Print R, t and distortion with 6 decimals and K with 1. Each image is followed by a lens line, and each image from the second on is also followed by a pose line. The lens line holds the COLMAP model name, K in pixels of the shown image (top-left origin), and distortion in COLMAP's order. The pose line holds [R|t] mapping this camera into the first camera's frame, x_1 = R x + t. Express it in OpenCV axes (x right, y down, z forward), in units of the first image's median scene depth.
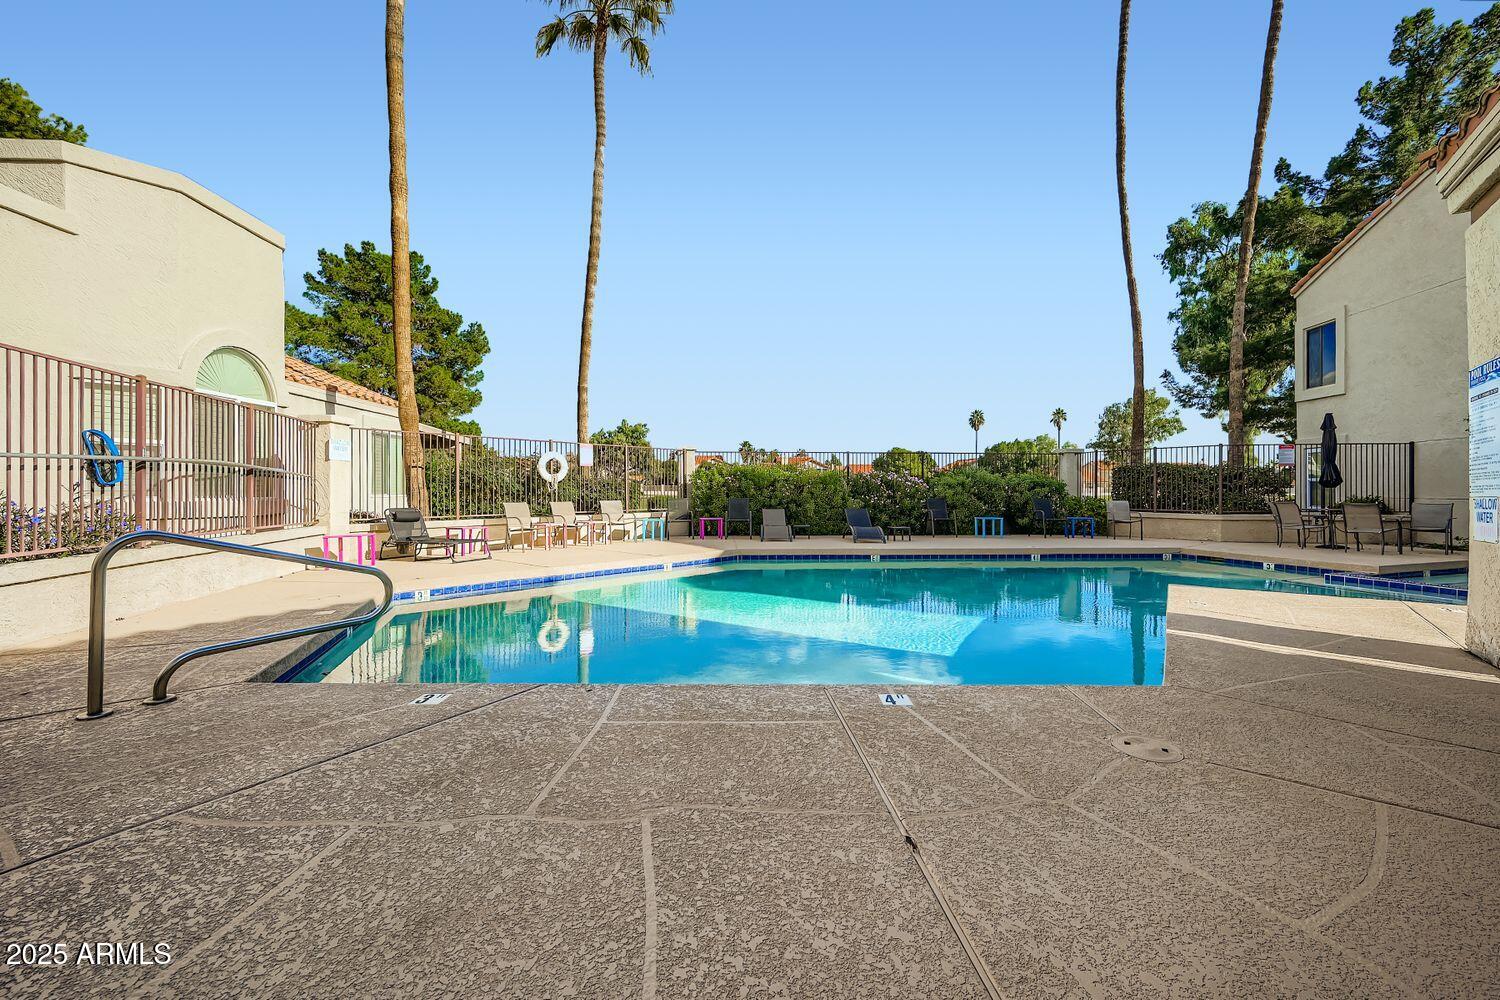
lens RADIAL K [[682.2, 0, 750.0], [0, 682.2, 500.0], [0, 0, 1]] dist [-0.000675, -0.000493]
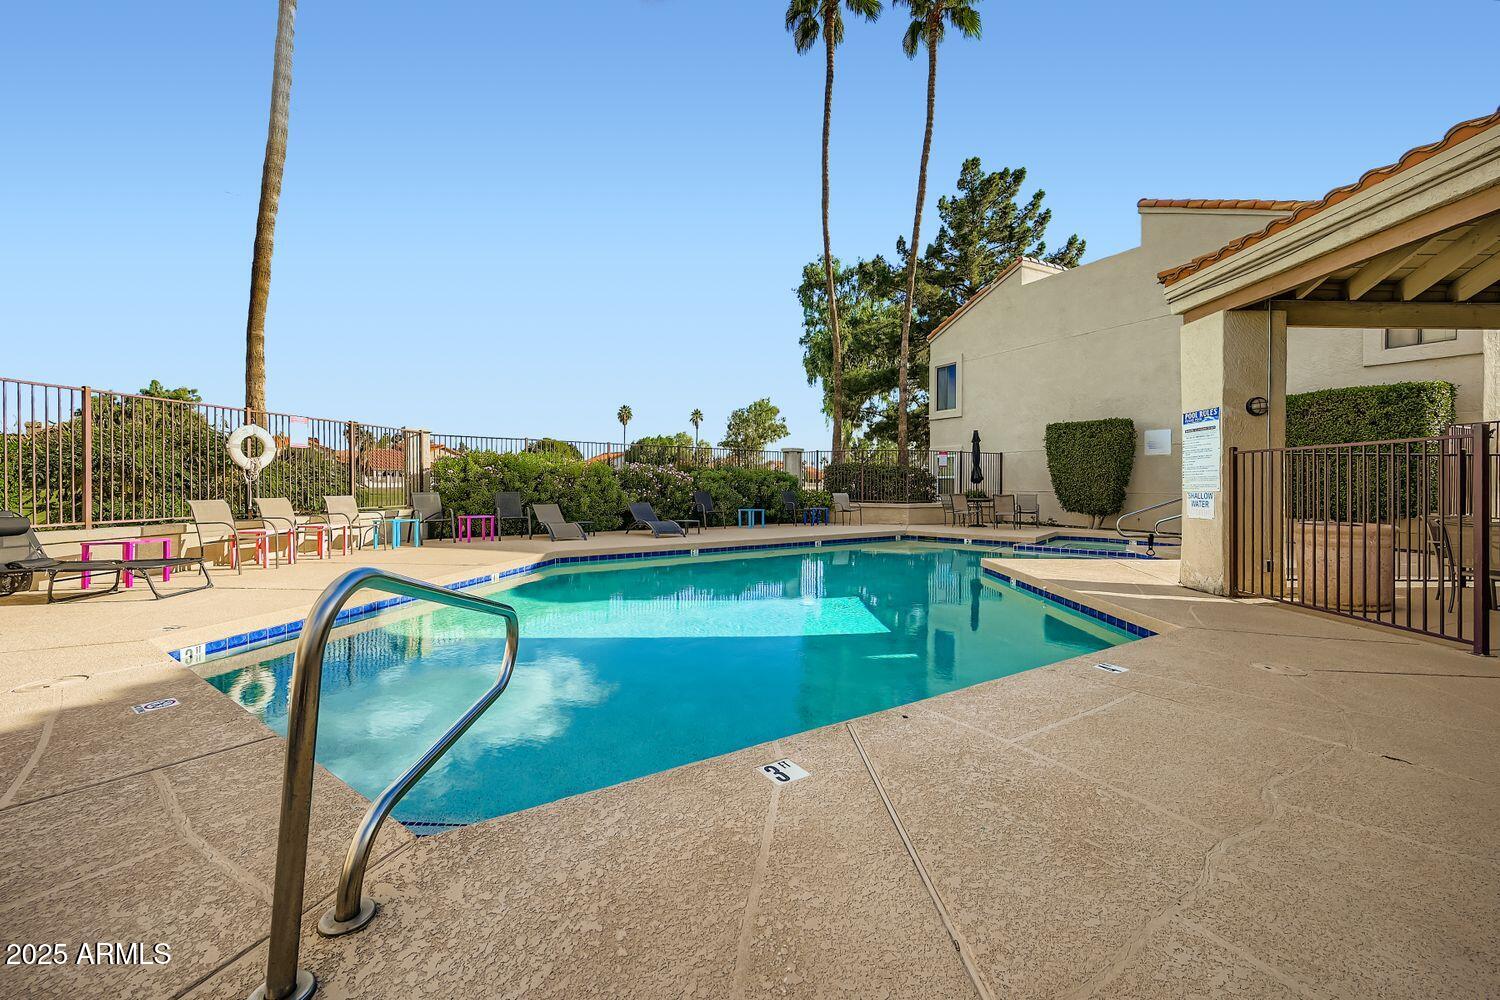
lens RADIAL K [[681.2, 0, 750.1], [0, 681.2, 493.9], [0, 0, 1]] dist [-0.001978, -0.000618]
pose [[0.789091, -0.004357, 0.614260, -0.306453], [0.002253, 0.999989, 0.004199, -0.003300], [-0.614272, -0.001929, 0.789092, 0.144276]]
